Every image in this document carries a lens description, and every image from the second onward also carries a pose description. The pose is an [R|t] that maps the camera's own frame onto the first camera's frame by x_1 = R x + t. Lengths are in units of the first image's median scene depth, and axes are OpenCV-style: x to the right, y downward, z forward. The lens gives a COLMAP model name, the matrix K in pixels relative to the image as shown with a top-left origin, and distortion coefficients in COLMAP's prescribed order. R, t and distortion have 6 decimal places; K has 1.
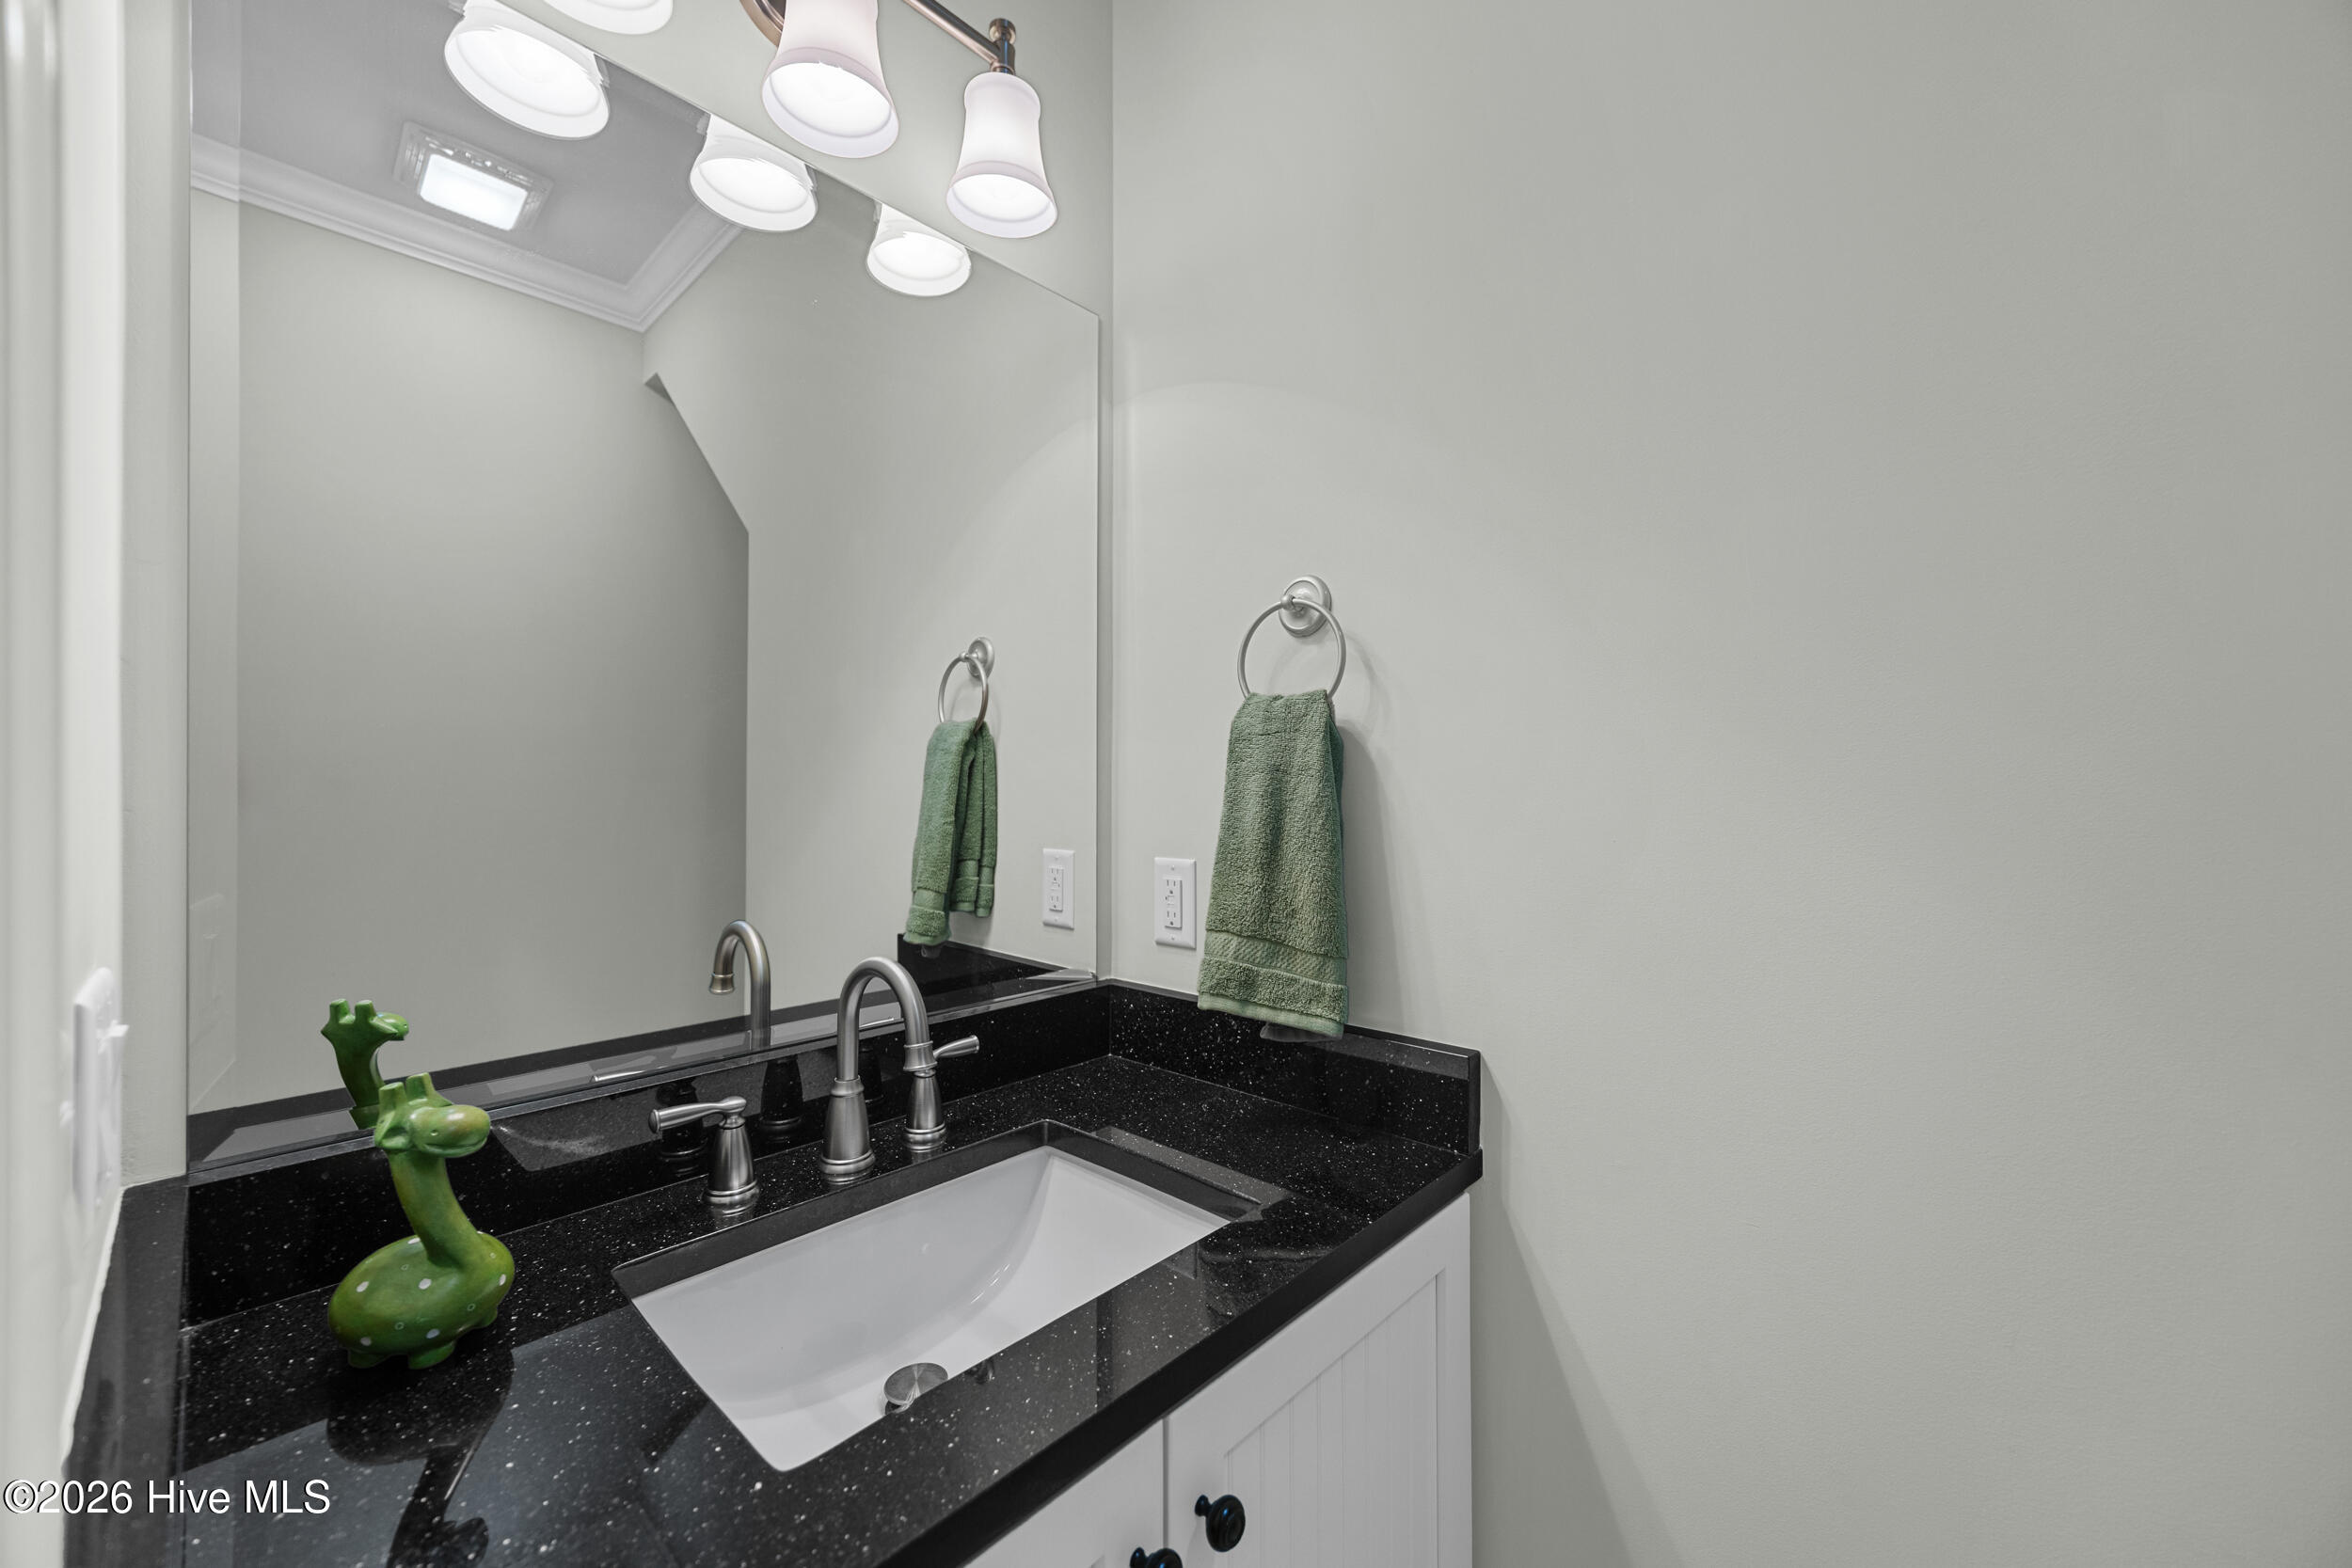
lens RADIAL K [[894.6, 0, 1174.8], [0, 894.6, 786.3], [0, 0, 1]] dist [-0.000160, -0.000557]
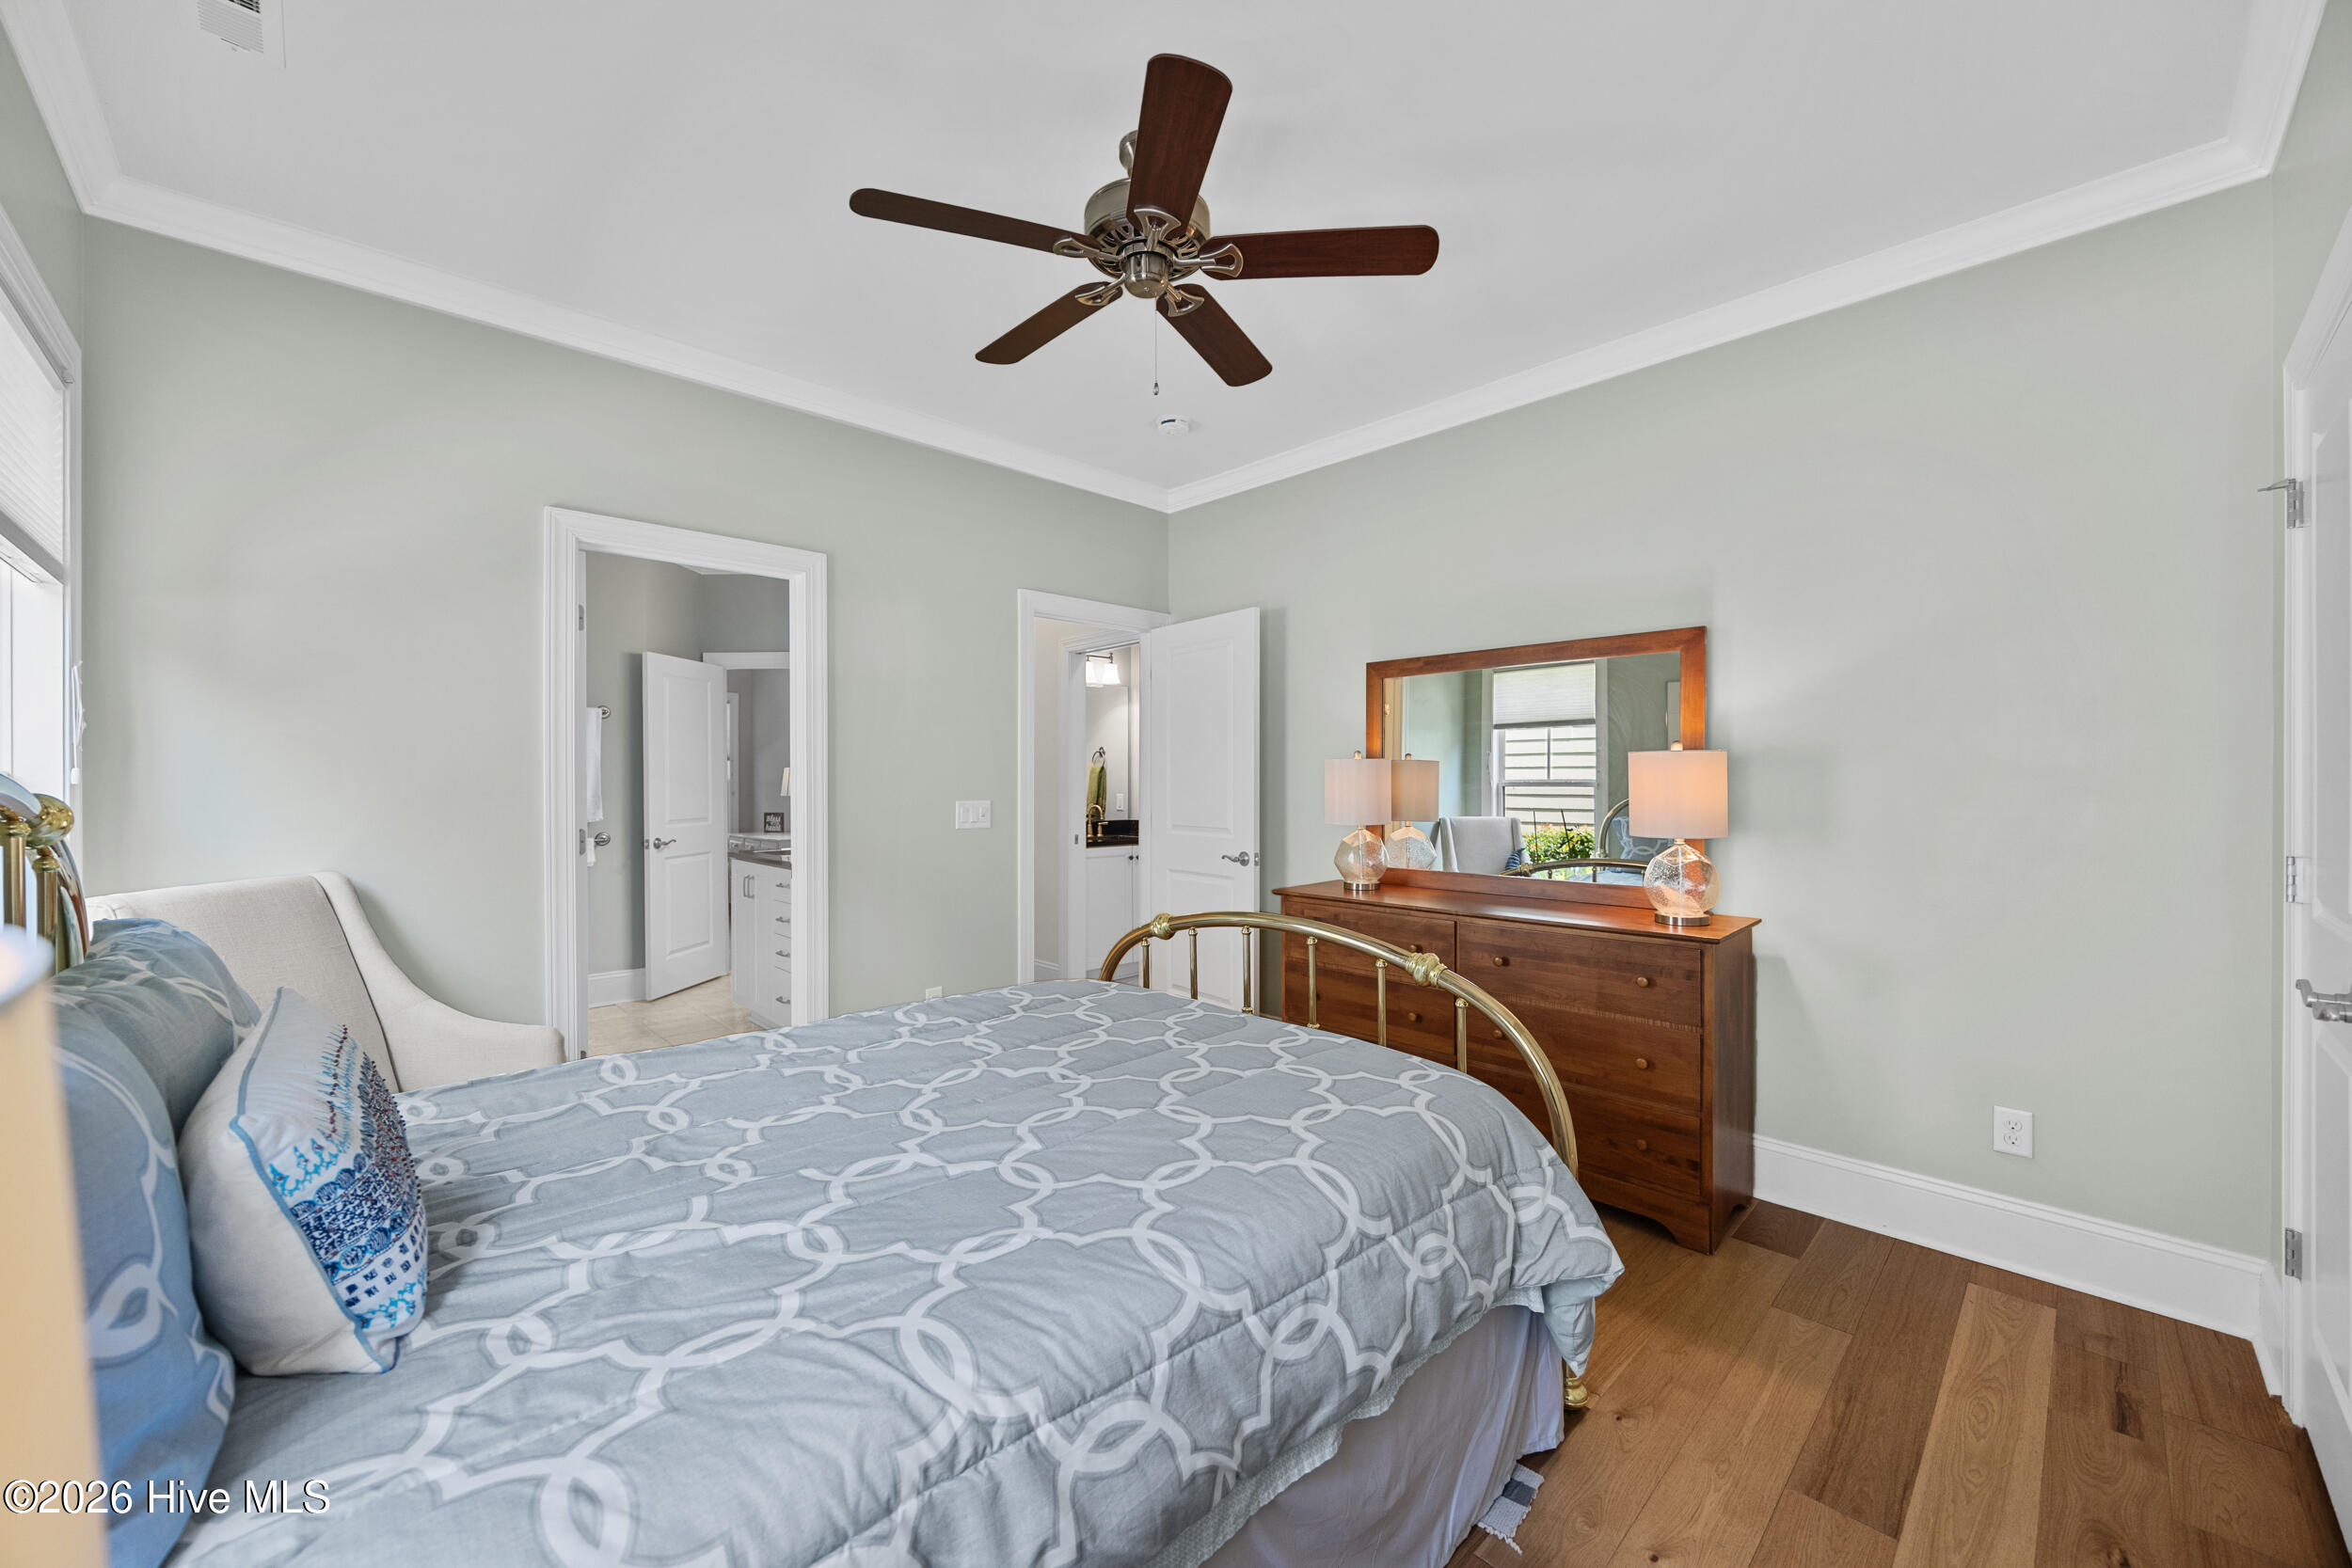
lens RADIAL K [[894.6, 0, 1178.3], [0, 894.6, 789.5], [0, 0, 1]] dist [-0.000160, -0.000557]
pose [[0.998396, -0.000529, -0.056612, 0.435231], [0.000516, 1.000000, -0.000243, 0.046135], [0.056612, 0.000213, 0.998396, -3.600959]]
